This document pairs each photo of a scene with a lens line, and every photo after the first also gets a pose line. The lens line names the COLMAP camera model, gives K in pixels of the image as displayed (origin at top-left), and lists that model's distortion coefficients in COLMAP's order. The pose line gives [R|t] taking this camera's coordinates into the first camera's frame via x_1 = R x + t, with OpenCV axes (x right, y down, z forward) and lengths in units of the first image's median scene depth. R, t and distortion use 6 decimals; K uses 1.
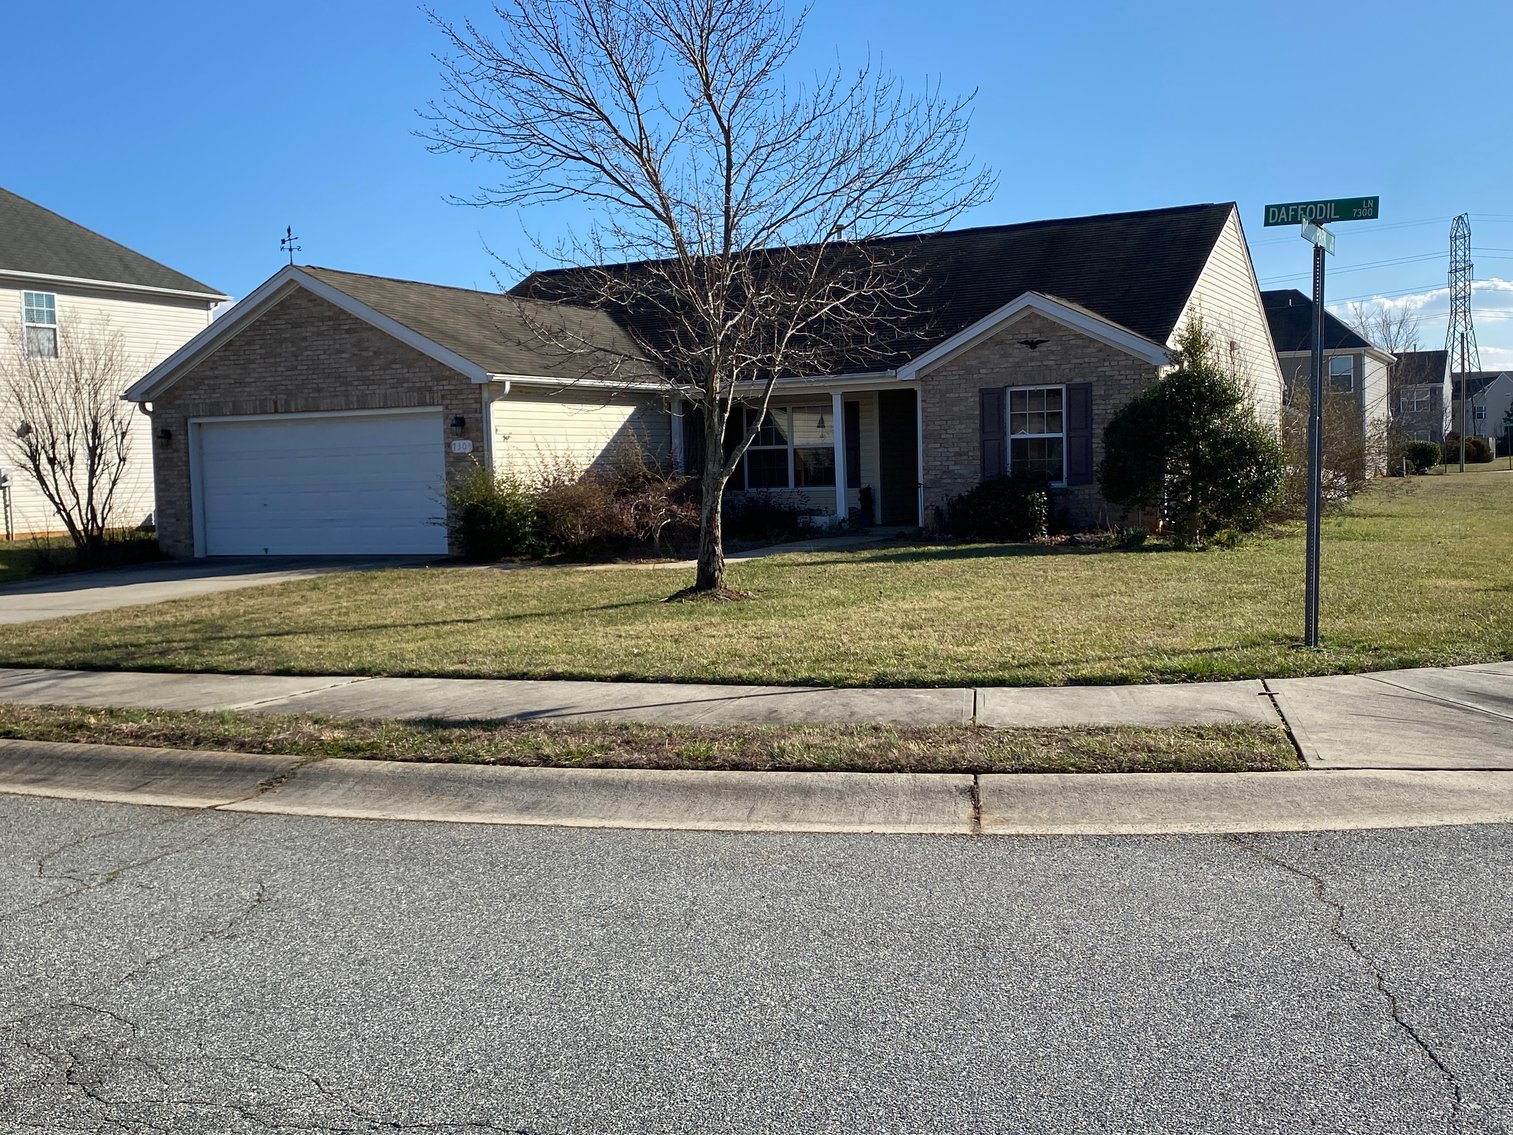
lens RADIAL K [[1596.0, 0, 752.5], [0, 1596.0, 588.7], [0, 0, 1]] dist [0.078516, 0.000000]
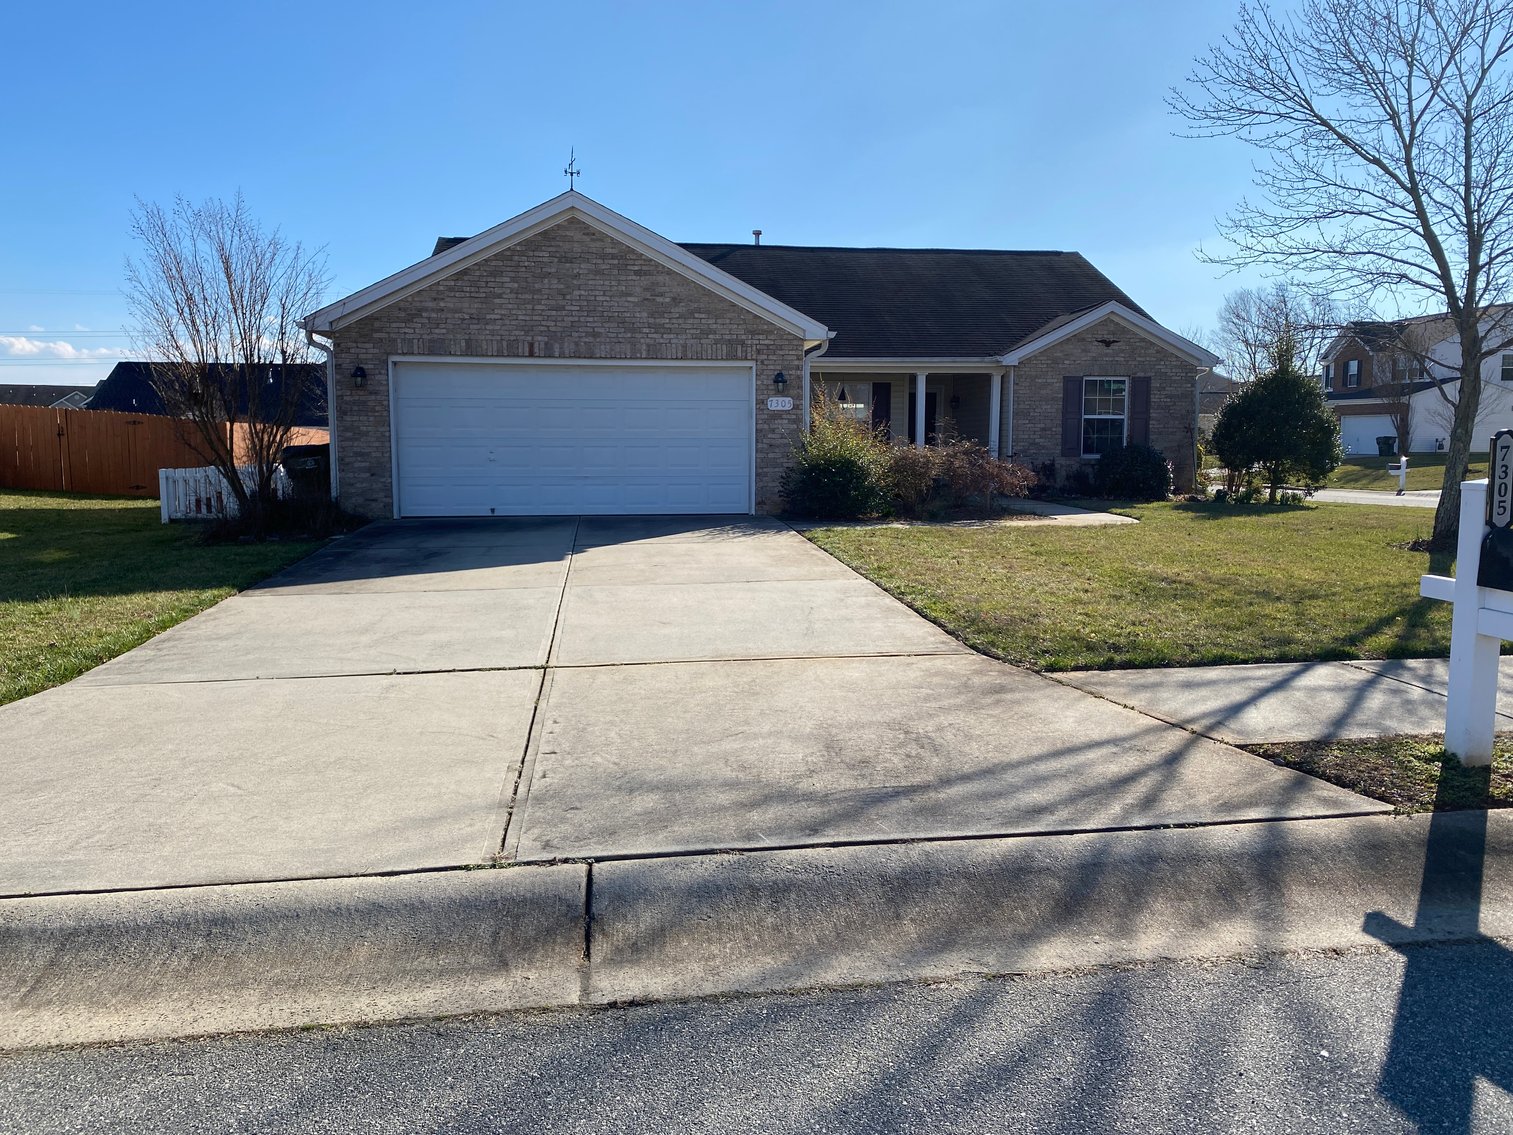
lens RADIAL K [[1150.6, 0, 788.9], [0, 1150.6, 558.2], [0, 0, 1]] dist [0.046712, -0.054263]
pose [[0.821998, -0.028535, 0.568774, -0.557945], [0.015812, 0.999502, 0.027293, -0.012989], [-0.569270, -0.013442, 0.822041, 0.399935]]
